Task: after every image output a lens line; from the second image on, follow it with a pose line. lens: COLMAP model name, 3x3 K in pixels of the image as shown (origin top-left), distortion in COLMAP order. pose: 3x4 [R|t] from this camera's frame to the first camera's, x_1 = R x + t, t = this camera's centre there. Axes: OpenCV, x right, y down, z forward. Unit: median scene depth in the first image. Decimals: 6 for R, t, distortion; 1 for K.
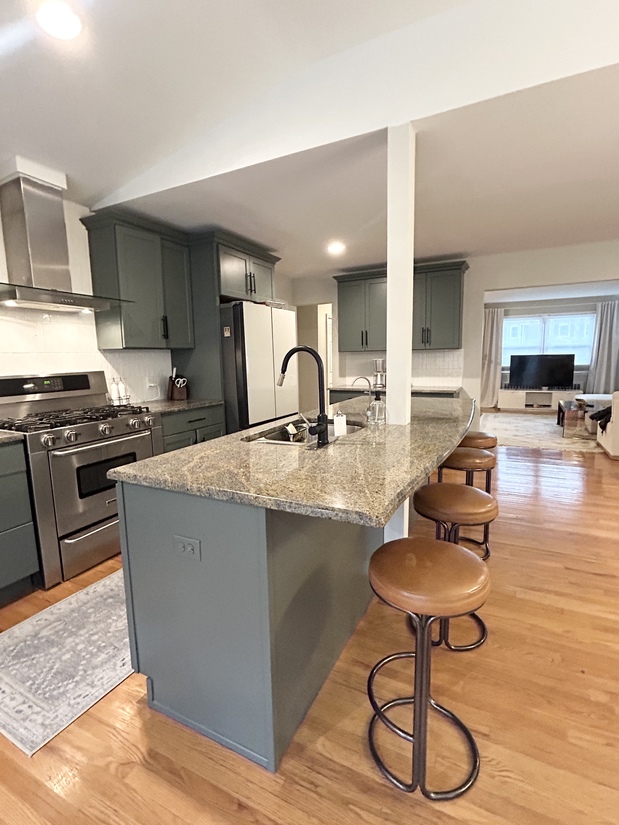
lens RADIAL K [[398.1, 0, 309.0], [0, 398.1, 412.5], [0, 0, 1]] dist [-0.006674, 0.002327]
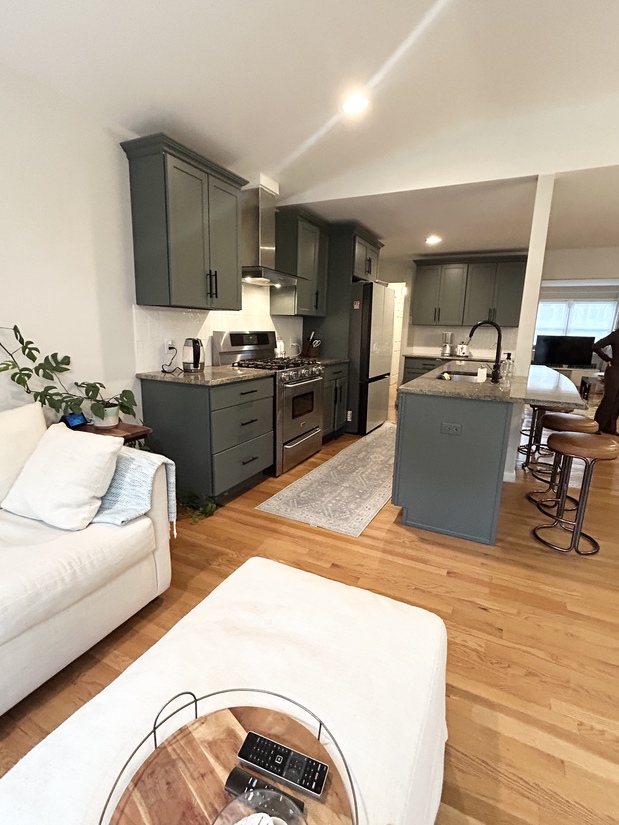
lens RADIAL K [[398.1, 0, 309.3], [0, 398.1, 412.4], [0, 0, 1]] dist [-0.006674, 0.002327]
pose [[0.998950, 0.042503, 0.017094, -0.428163], [-0.043579, 0.996702, 0.068456, 0.071540], [-0.014128, -0.069130, 0.997508, -0.355104]]
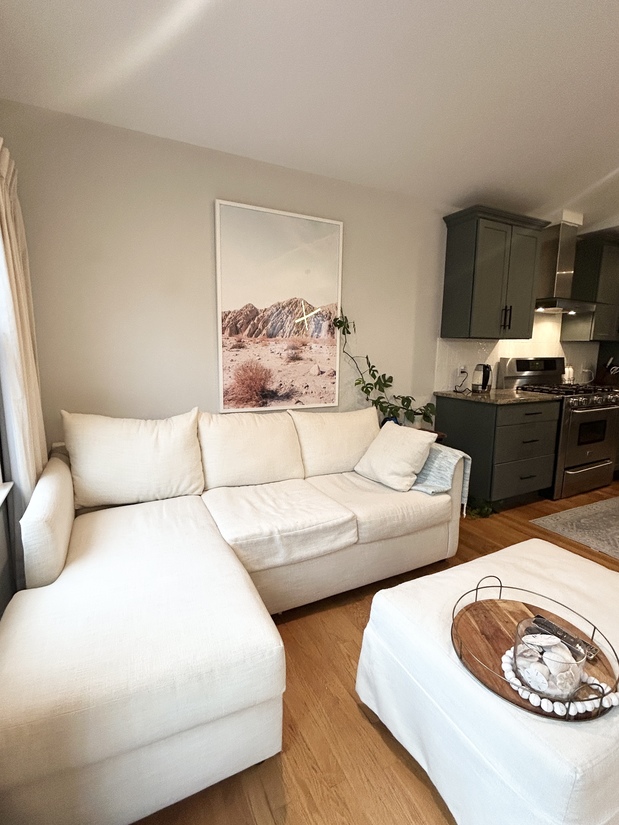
lens RADIAL K [[398.1, 0, 311.2], [0, 398.1, 412.5], [0, 0, 1]] dist [-0.006674, 0.002327]
pose [[0.810359, 0.119190, -0.573683, -0.433795], [-0.106667, 0.992740, 0.055581, 0.096425], [0.576143, 0.016153, 0.817189, -0.575594]]
